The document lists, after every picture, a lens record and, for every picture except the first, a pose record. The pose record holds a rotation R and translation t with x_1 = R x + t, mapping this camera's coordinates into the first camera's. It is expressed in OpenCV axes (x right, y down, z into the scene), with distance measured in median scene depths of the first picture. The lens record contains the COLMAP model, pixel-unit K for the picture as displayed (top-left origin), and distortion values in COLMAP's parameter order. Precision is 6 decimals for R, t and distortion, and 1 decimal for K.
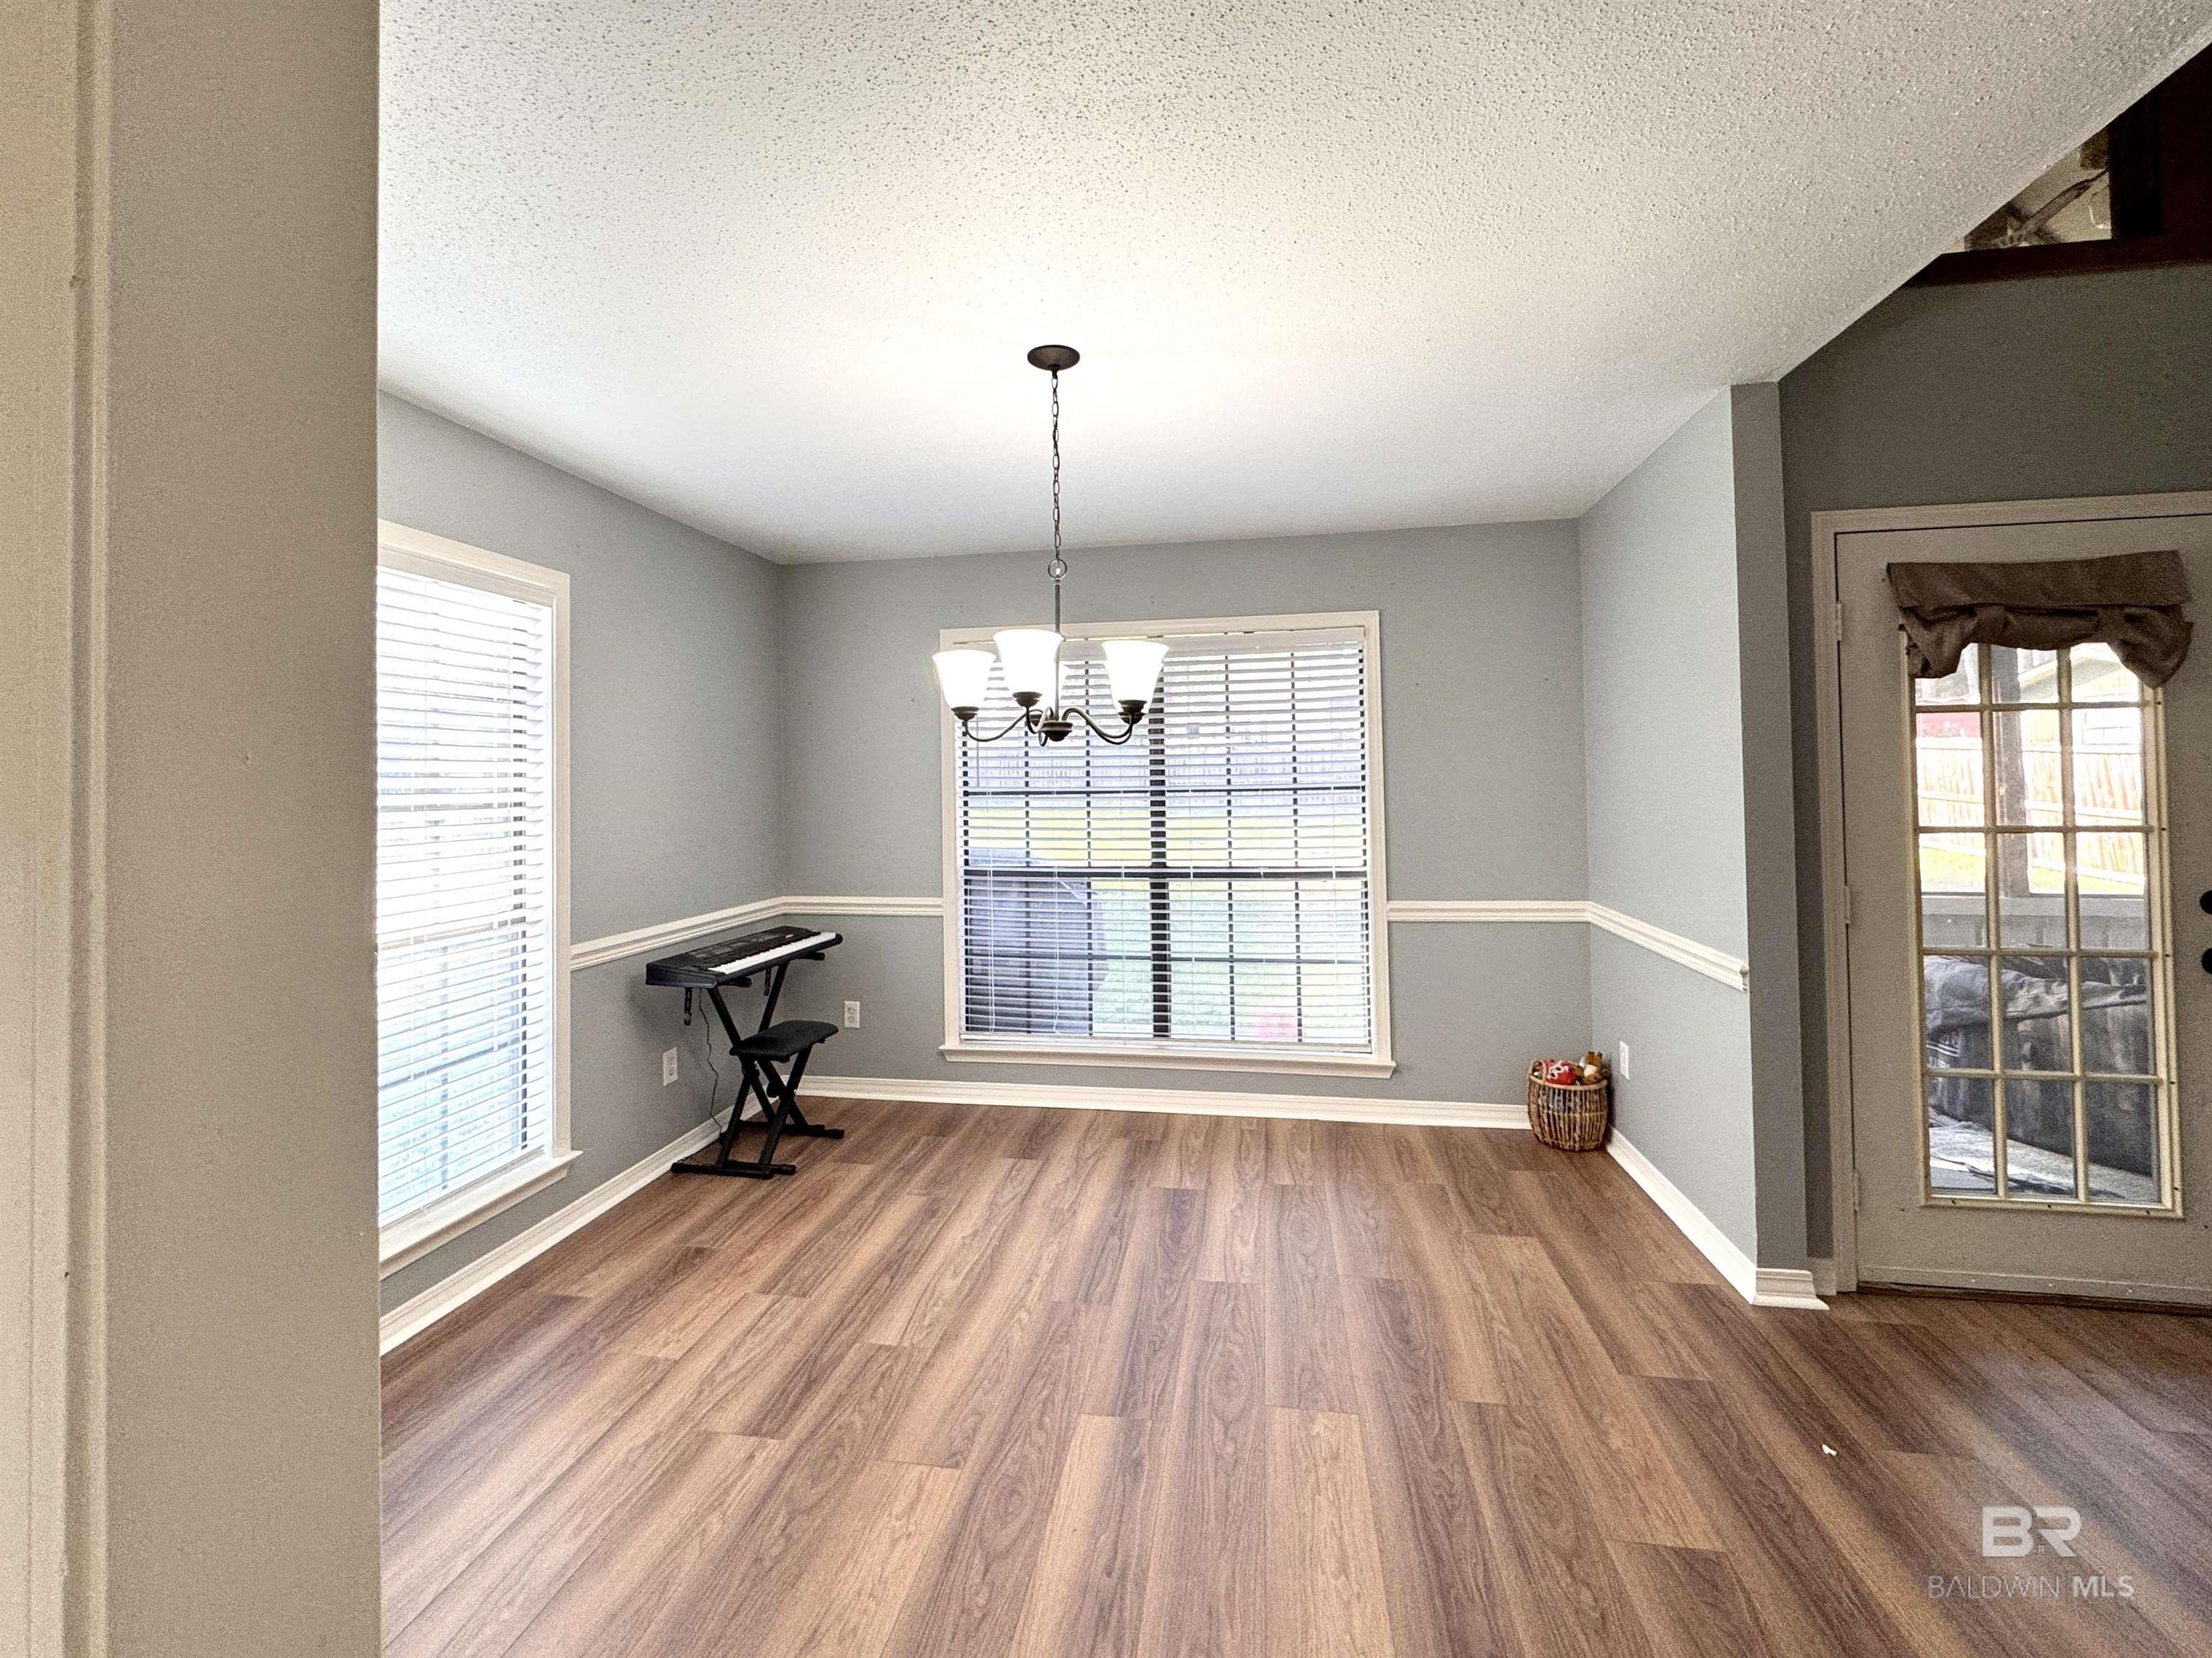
lens RADIAL K [[944.3, 0, 1109.6], [0, 944.3, 756.1], [0, 0, 1]] dist [-0.002909, 0.000077]
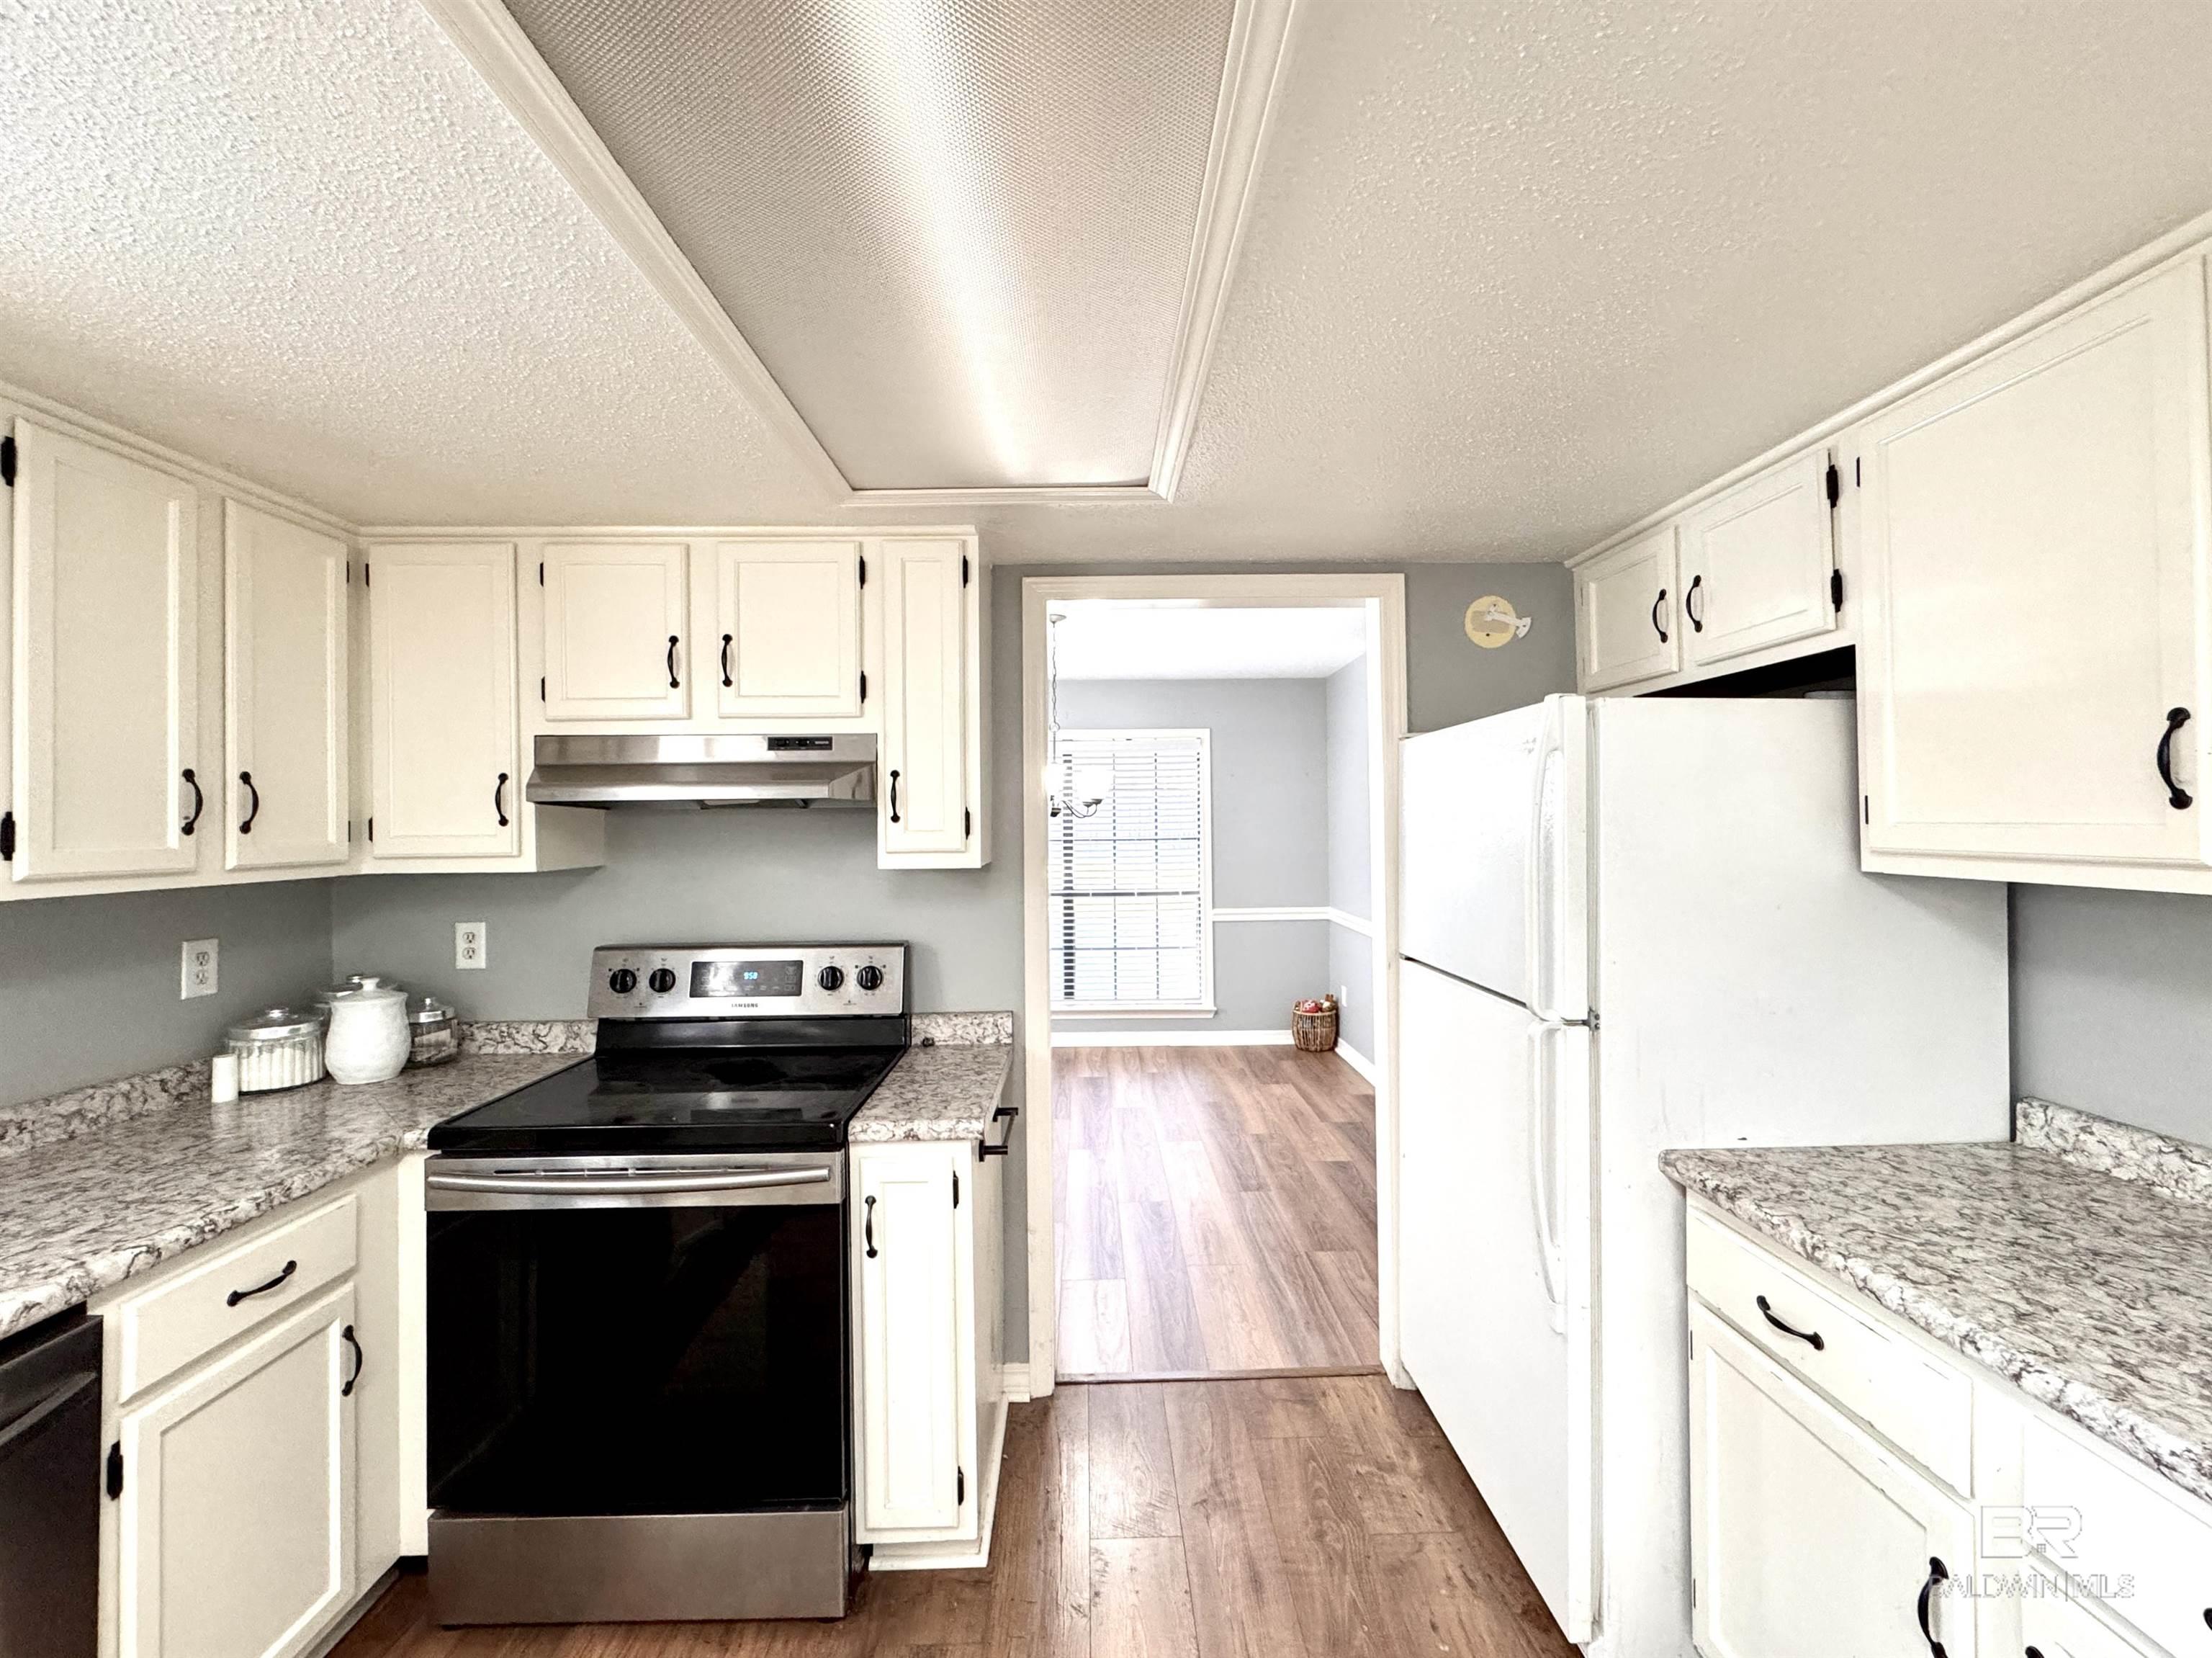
lens RADIAL K [[934.4, 0, 1106.8], [0, 934.4, 816.2], [0, 0, 1]] dist [-0.000042, -0.000242]
pose [[0.982836, 0.005778, 0.184390, -0.195048], [-0.009439, 0.999775, 0.018986, -0.035769], [-0.184239, -0.020400, 0.982670, -0.580690]]
